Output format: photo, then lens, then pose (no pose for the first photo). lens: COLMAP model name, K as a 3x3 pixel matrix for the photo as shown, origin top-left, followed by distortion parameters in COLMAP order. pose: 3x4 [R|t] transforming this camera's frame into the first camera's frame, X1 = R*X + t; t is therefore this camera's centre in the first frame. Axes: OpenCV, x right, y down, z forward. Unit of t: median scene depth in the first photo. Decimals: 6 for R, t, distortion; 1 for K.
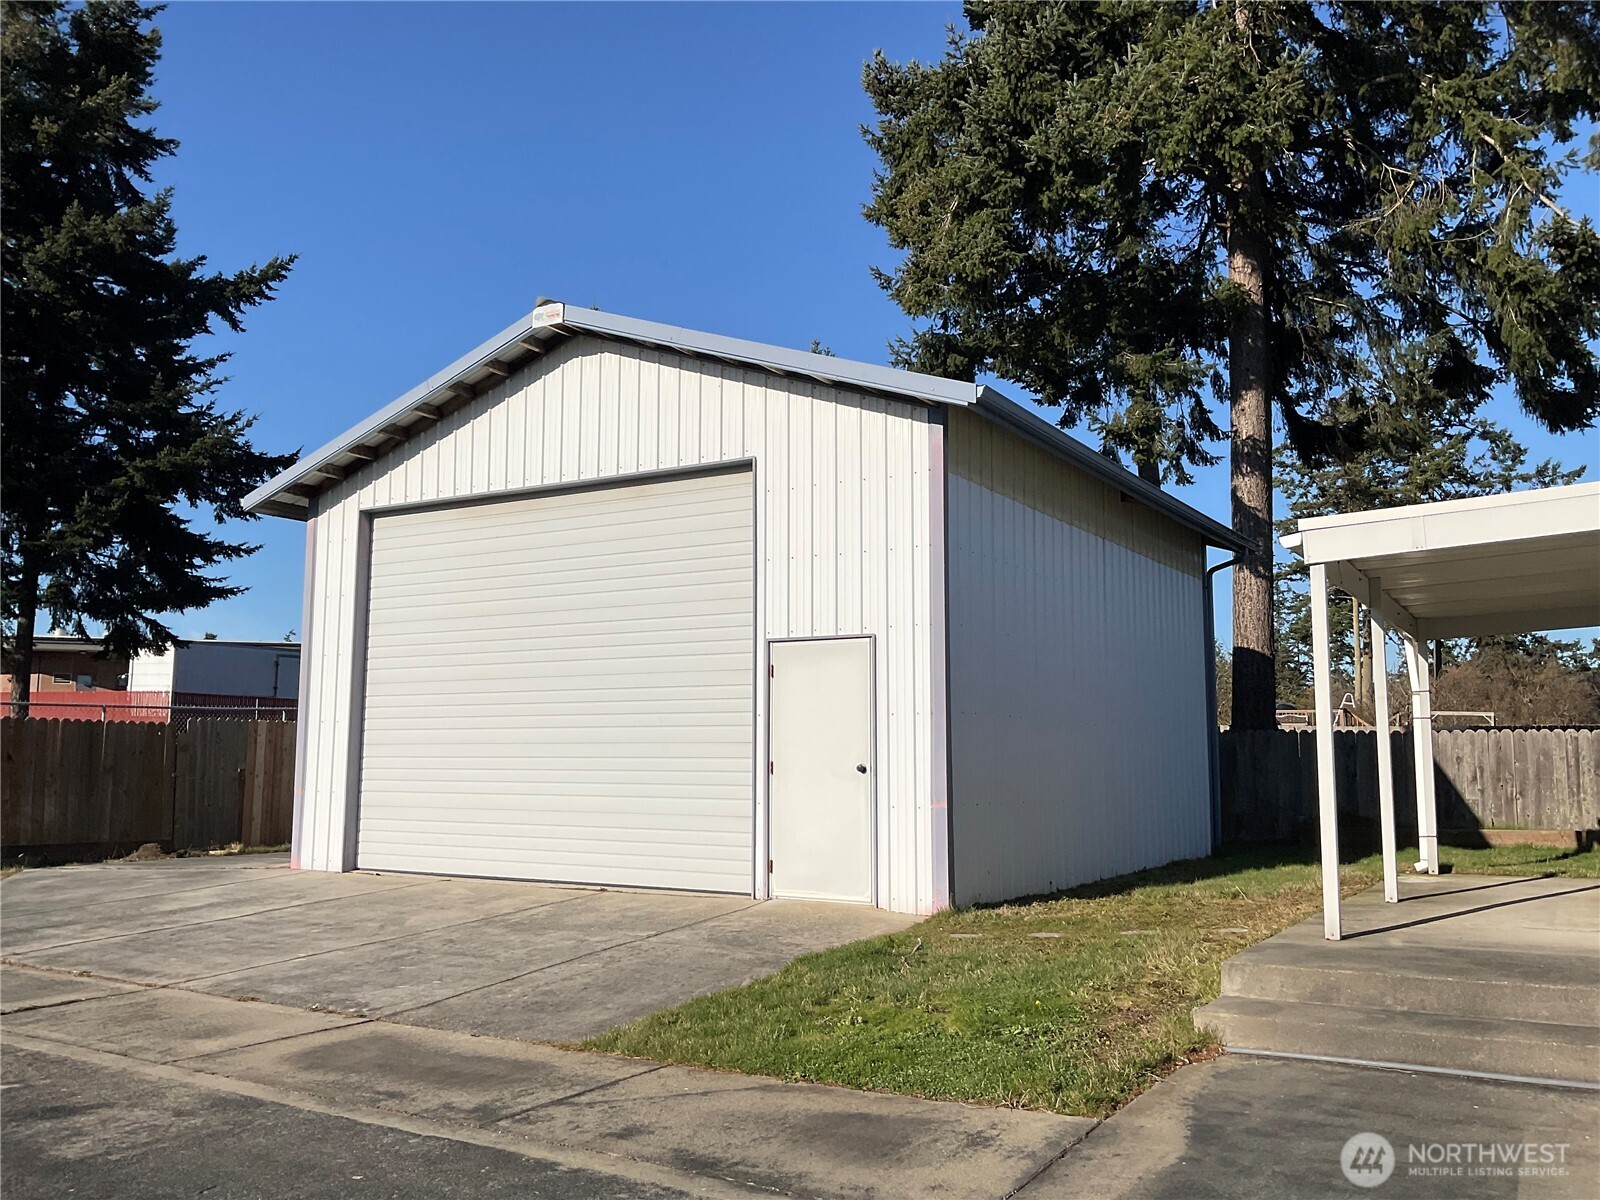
lens RADIAL K [[1363.9, 0, 804.5], [0, 1363.9, 596.5], [0, 0, 1]] dist [0.006338, -0.004936]
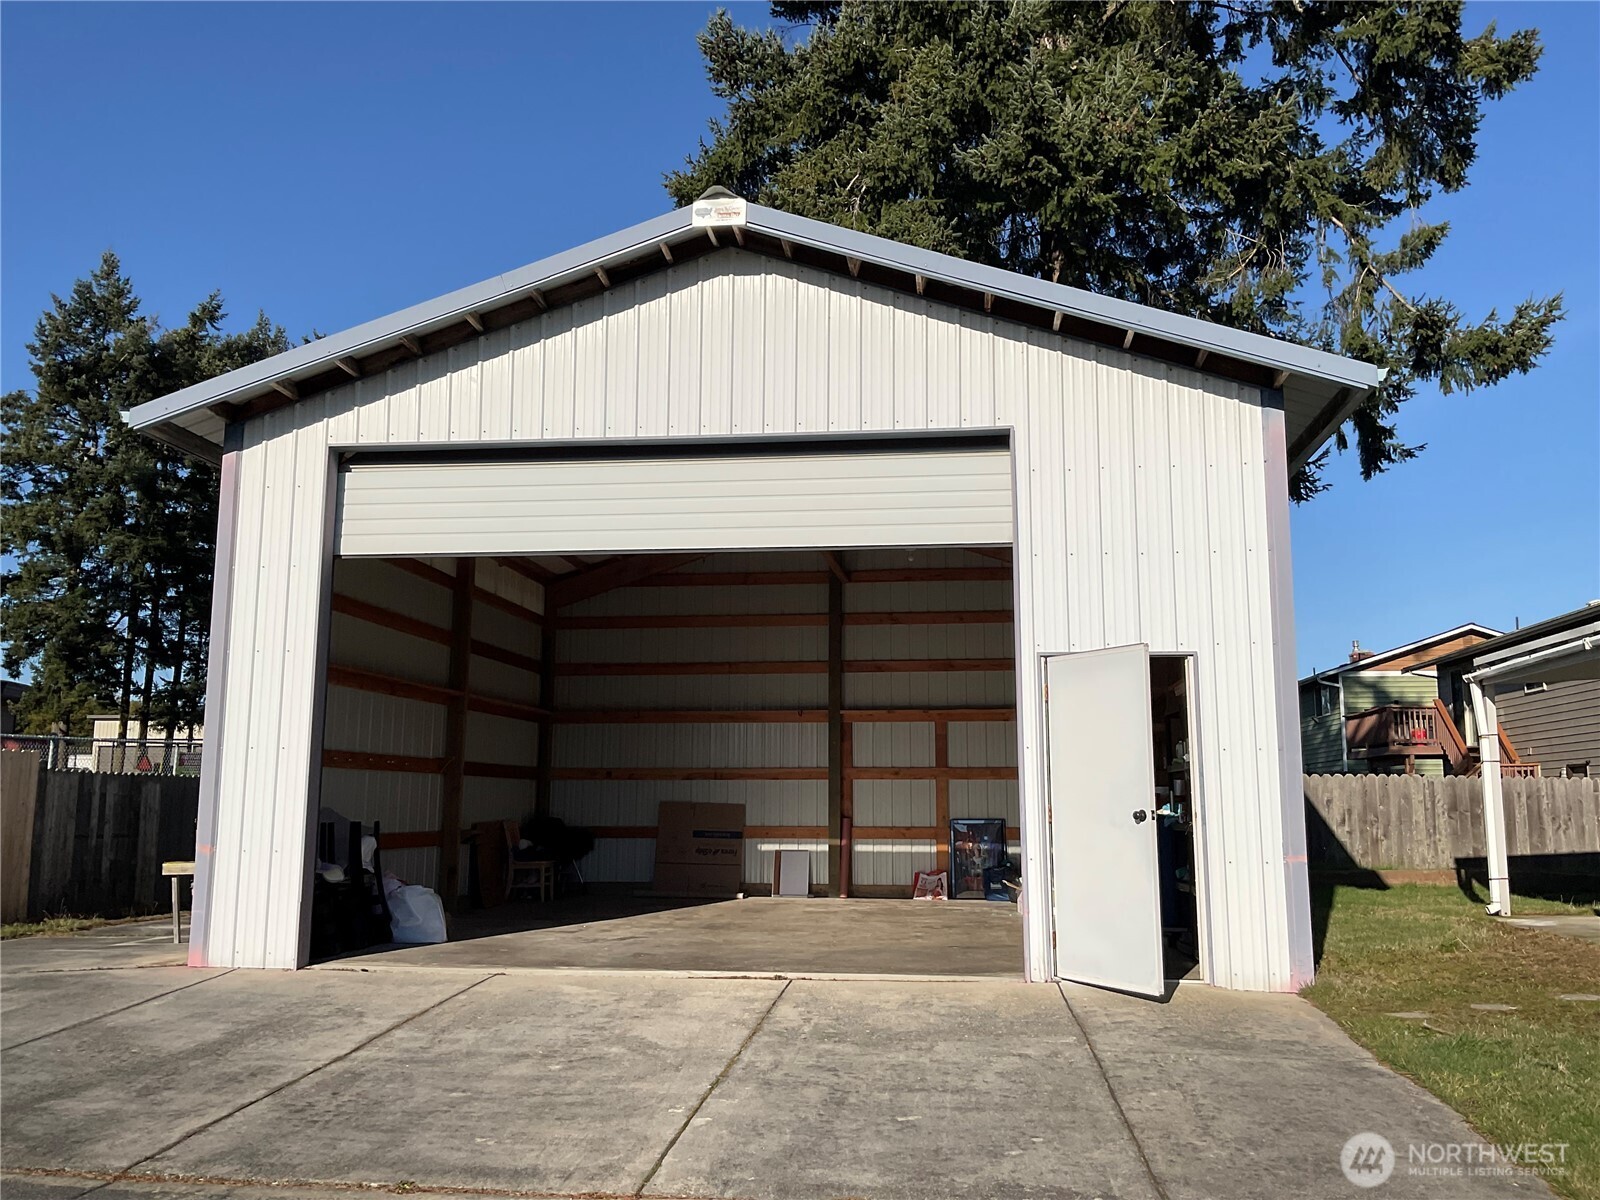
lens RADIAL K [[1363.9, 0, 799.0], [0, 1363.9, 600.8], [0, 0, 1]] dist [0.006338, -0.004936]
pose [[0.909758, 0.062894, 0.410347, -0.348796], [-0.052581, 0.997954, -0.036383, 0.026663], [-0.411796, 0.011524, 0.911203, 0.231274]]
